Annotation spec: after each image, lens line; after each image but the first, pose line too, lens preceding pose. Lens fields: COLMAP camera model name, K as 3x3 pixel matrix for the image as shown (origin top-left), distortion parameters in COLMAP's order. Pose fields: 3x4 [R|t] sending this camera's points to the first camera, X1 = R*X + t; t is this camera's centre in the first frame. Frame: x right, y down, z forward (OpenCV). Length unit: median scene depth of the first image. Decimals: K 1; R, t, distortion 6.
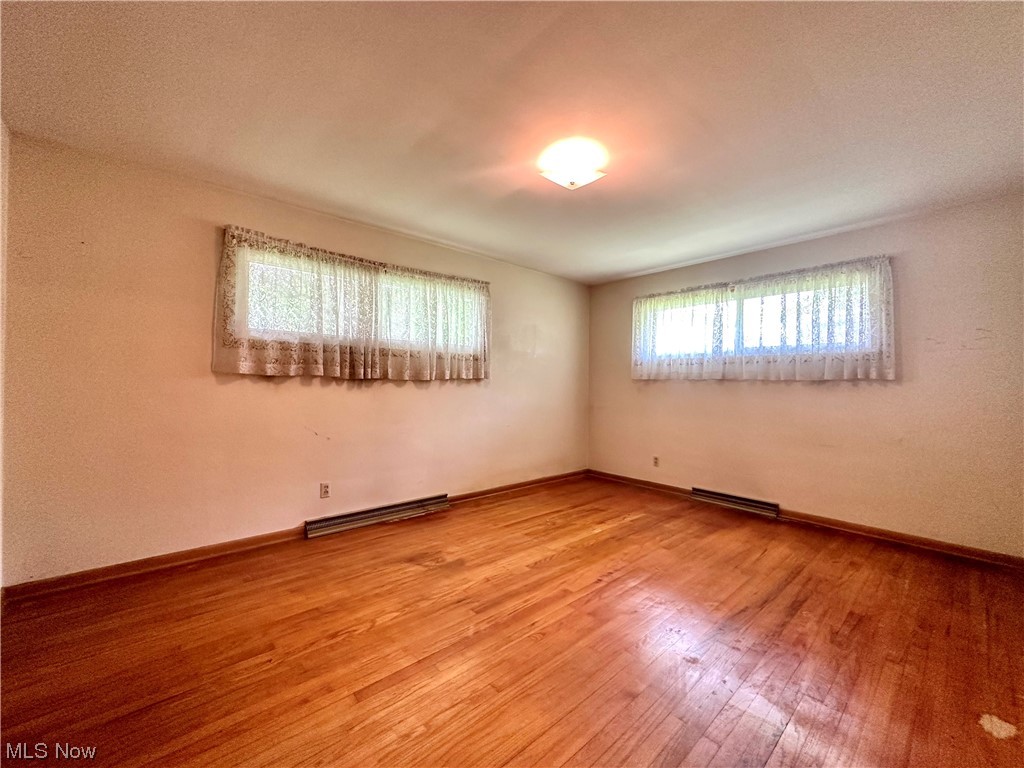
lens RADIAL K [[412.7, 0, 516.4], [0, 412.7, 377.7], [0, 0, 1]] dist [-0.005059, 0.001847]
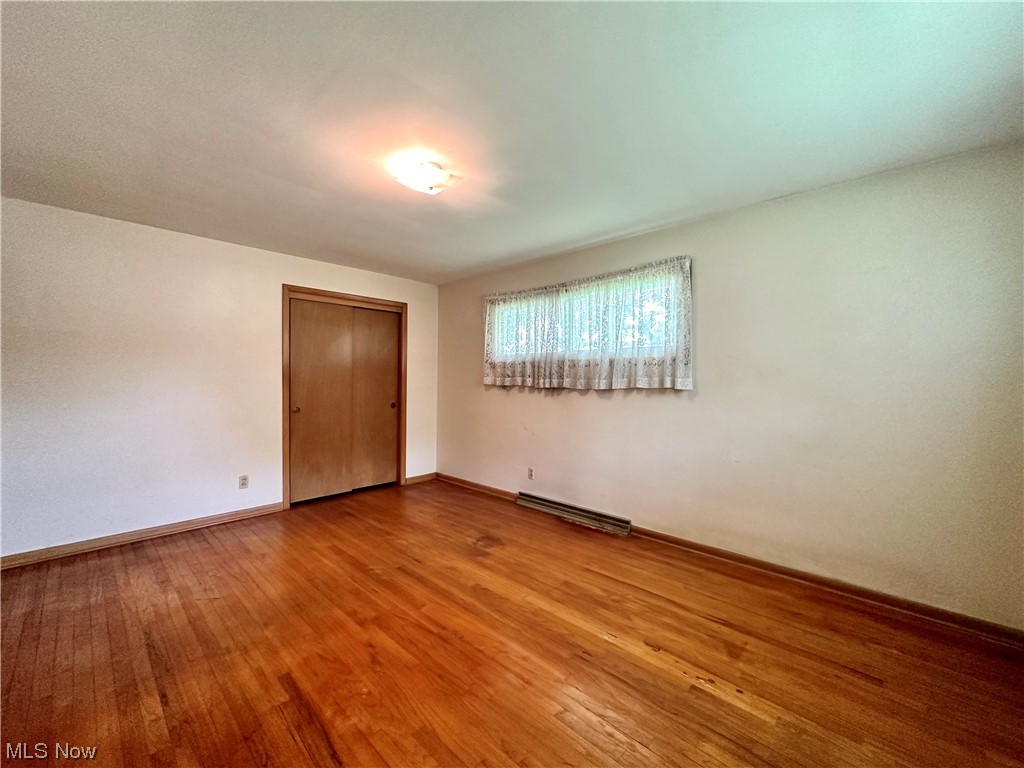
lens RADIAL K [[412.7, 0, 517.4], [0, 412.7, 384.6], [0, 0, 1]] dist [-0.005059, 0.001847]
pose [[0.085814, -0.002758, -0.996307, 0.785861], [0.000667, 0.999996, -0.002711, -0.003195], [0.996311, -0.000432, 0.085815, 0.803305]]
